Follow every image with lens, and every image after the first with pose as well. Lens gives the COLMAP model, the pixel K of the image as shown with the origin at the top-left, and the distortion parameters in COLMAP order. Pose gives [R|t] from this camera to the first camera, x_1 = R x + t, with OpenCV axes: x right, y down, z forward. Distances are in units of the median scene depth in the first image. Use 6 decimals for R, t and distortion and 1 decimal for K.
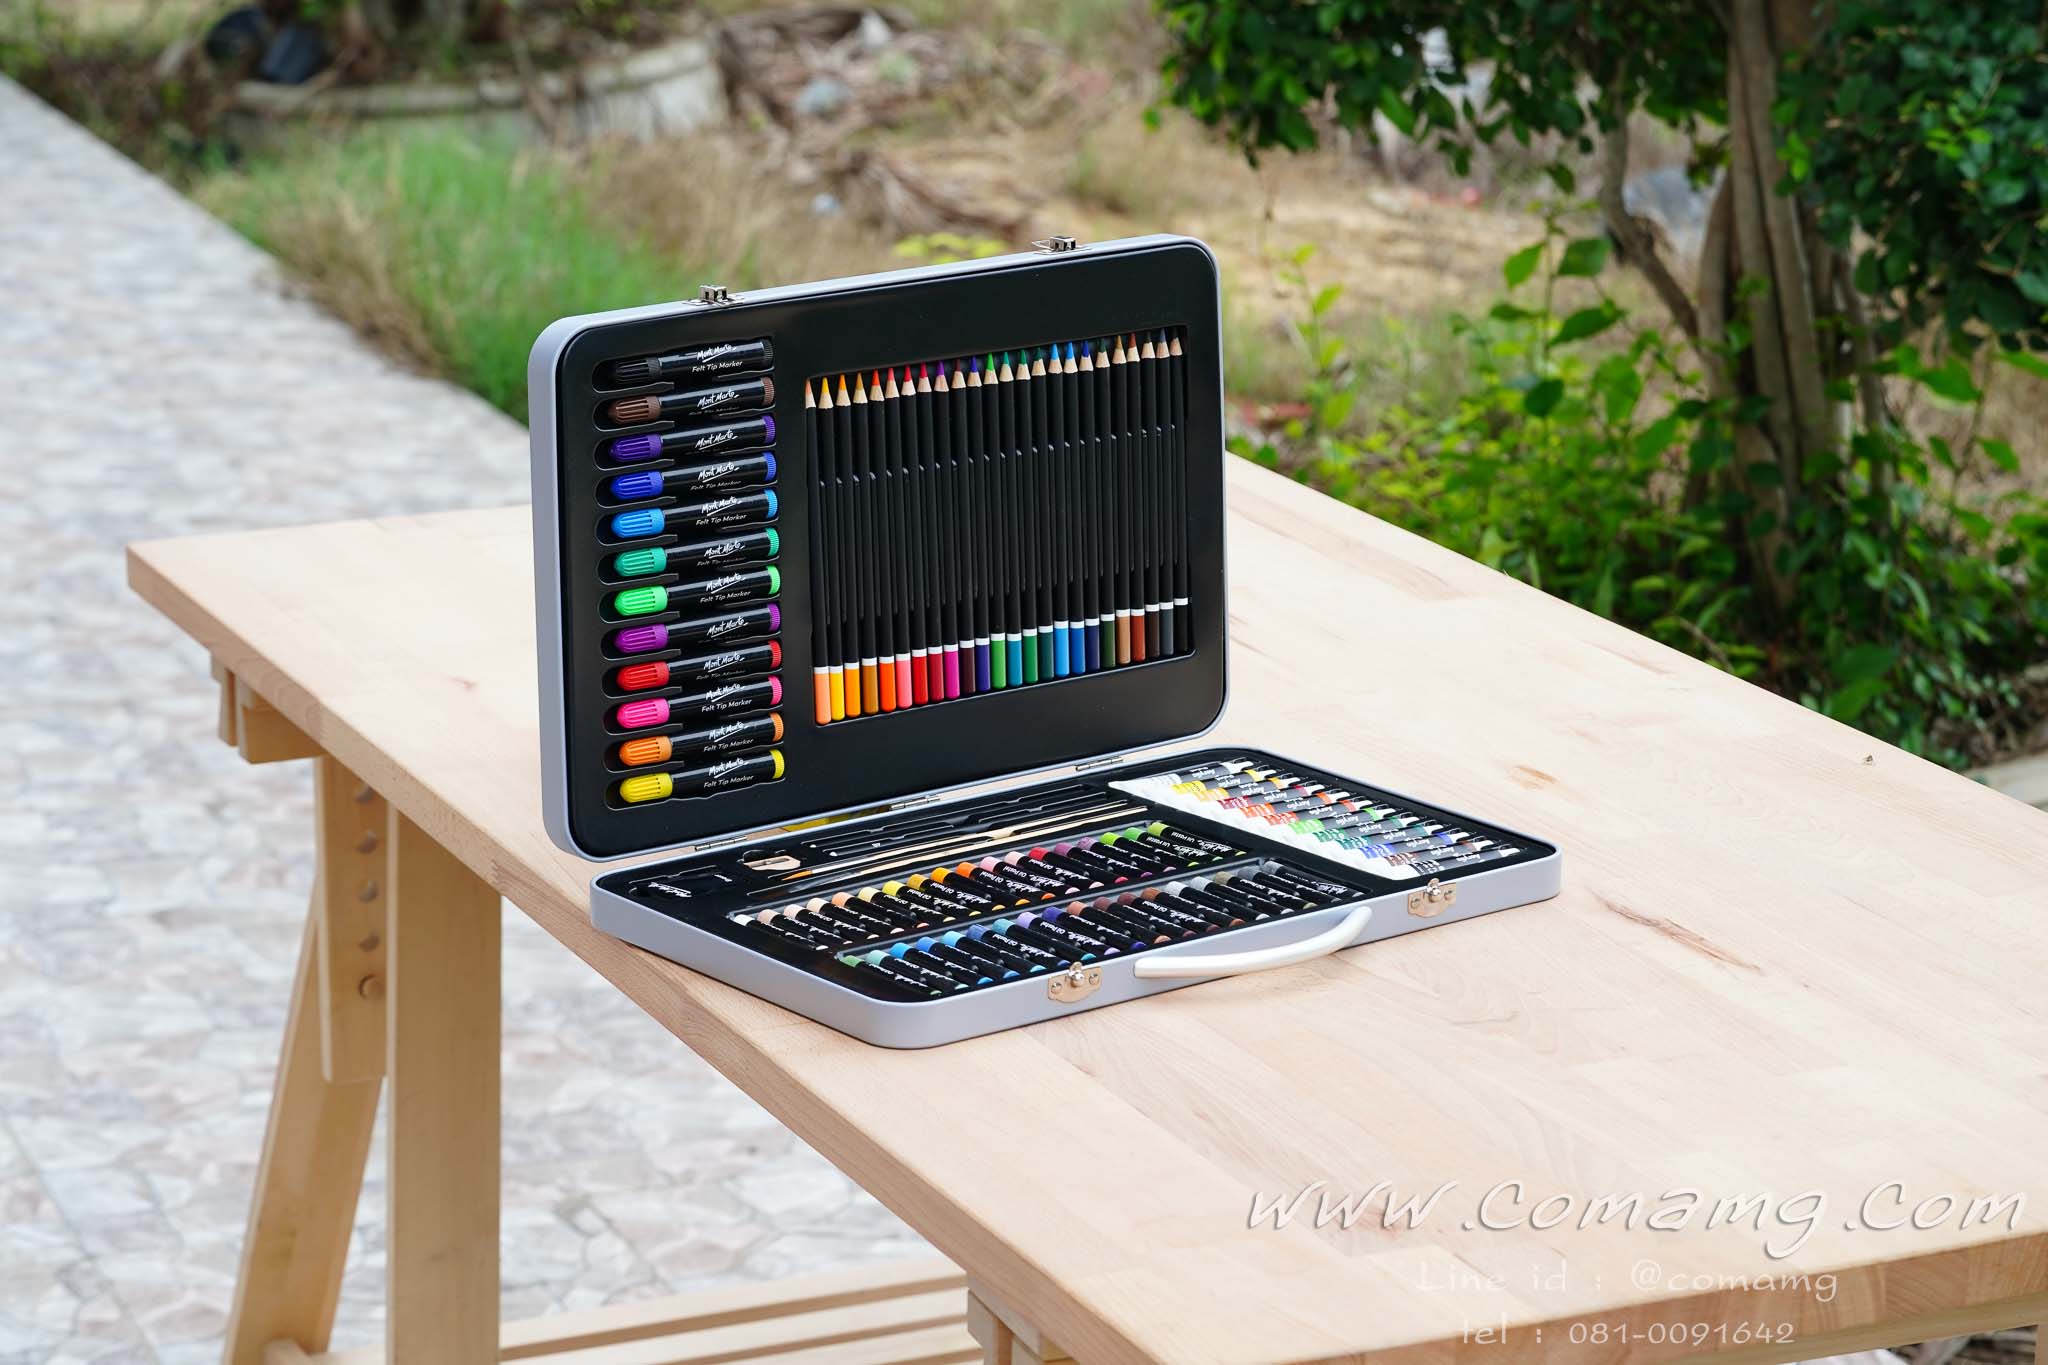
lens RADIAL K [[5923.2, 0, 1024.0], [0, 5923.2, 682.5], [0, 0, 1]] dist [-0.086020, -0.285287]
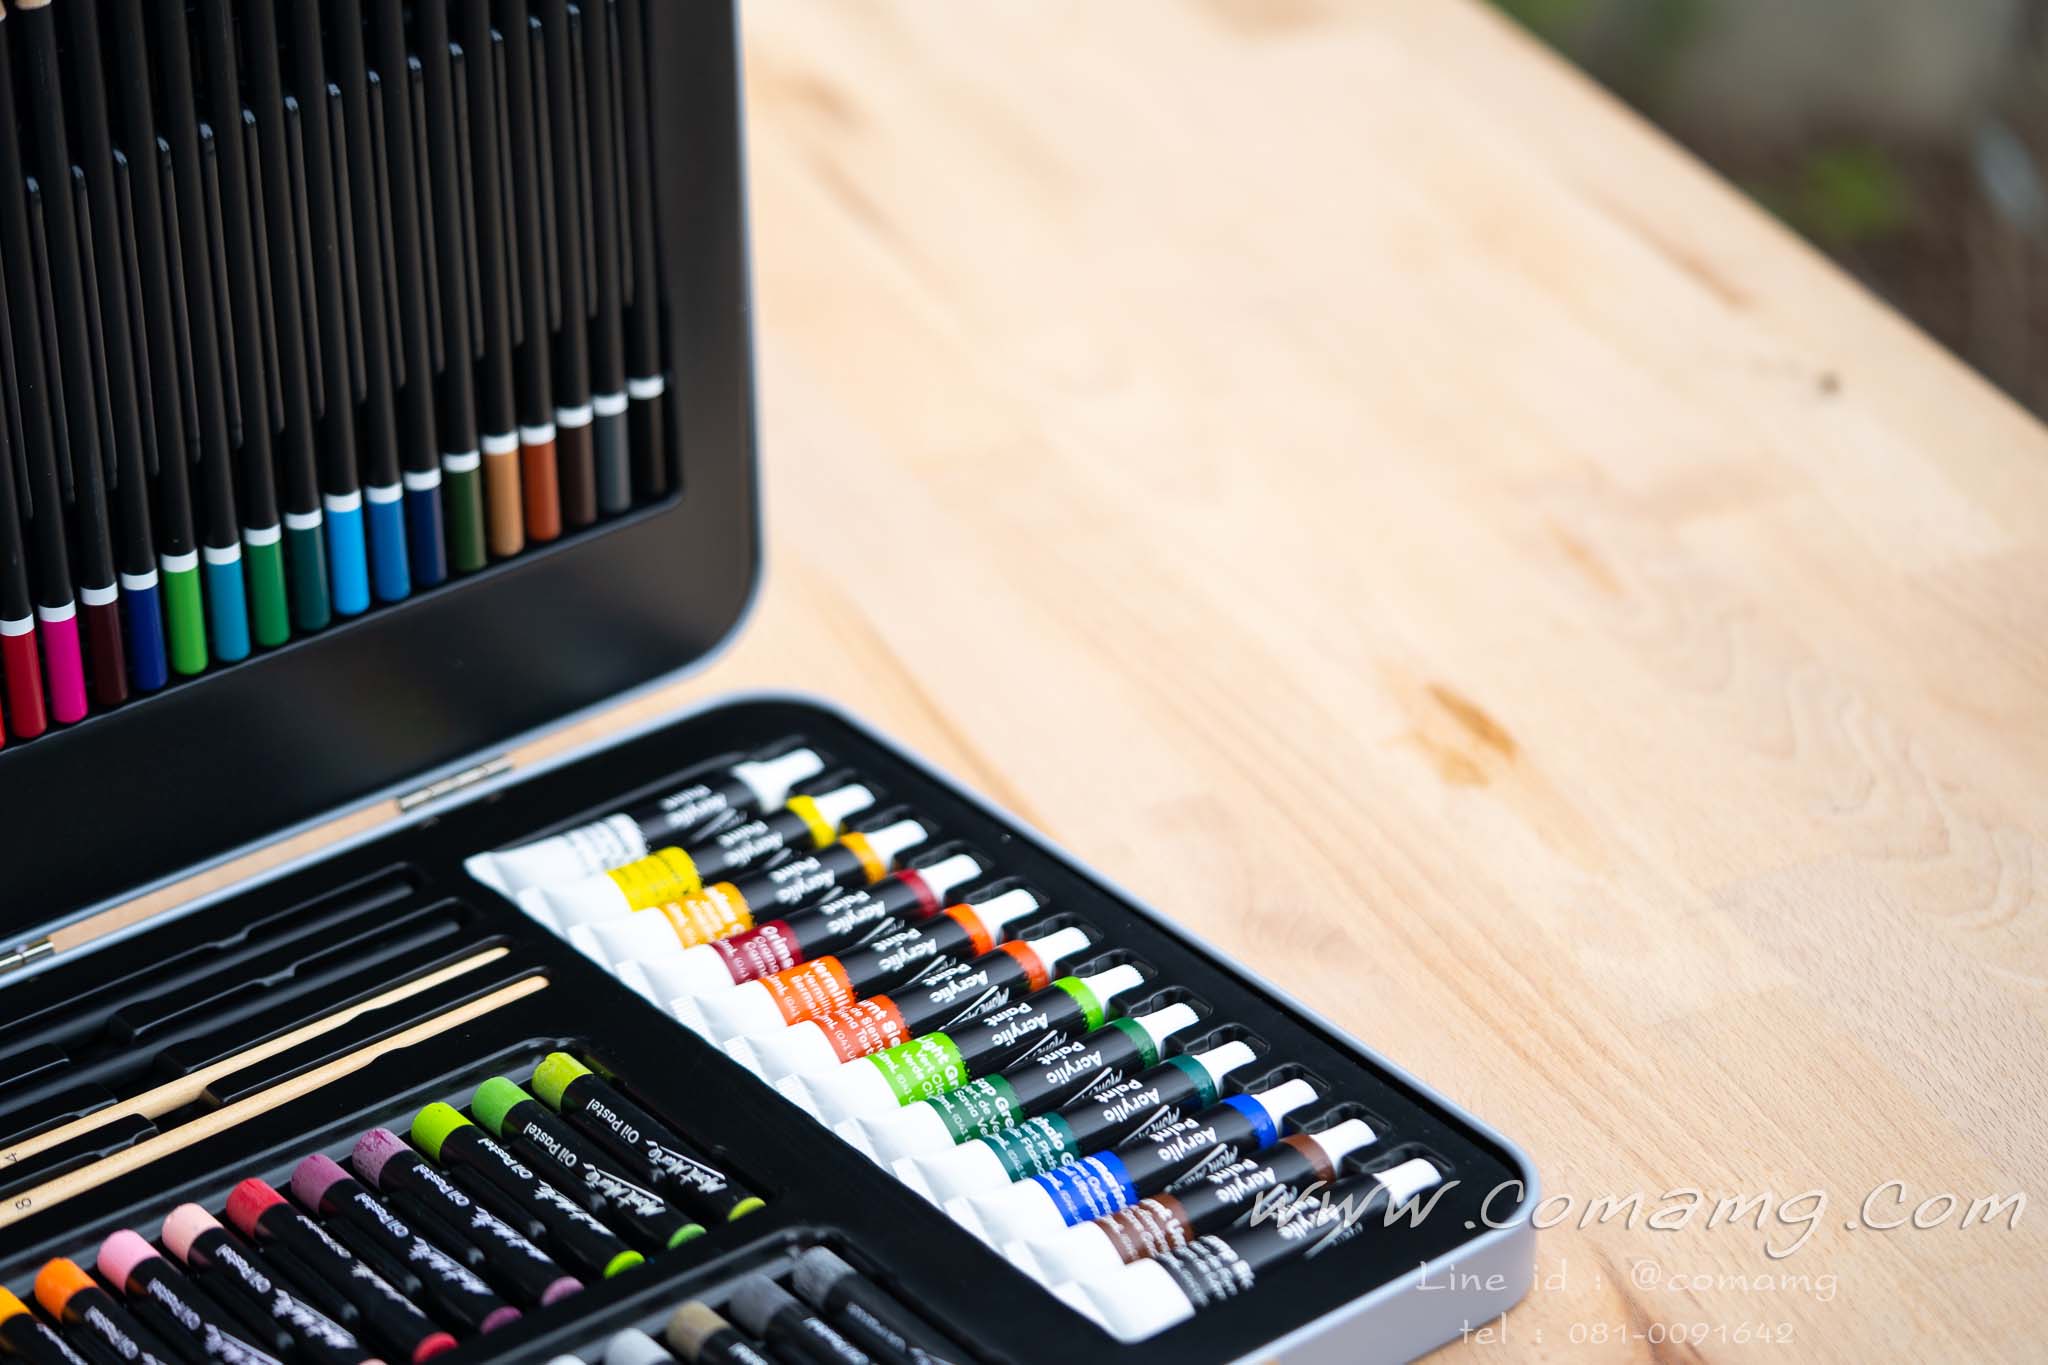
lens RADIAL K [[5923.2, 0, 1024.0], [0, 5923.2, 682.5], [0, 0, 1]] dist [-0.086020, -0.285287]
pose [[0.999822, -0.009293, 0.016418, 0.047266], [0.004282, 0.959323, 0.282278, -0.115068], [-0.018374, -0.282157, 0.959192, 0.595746]]
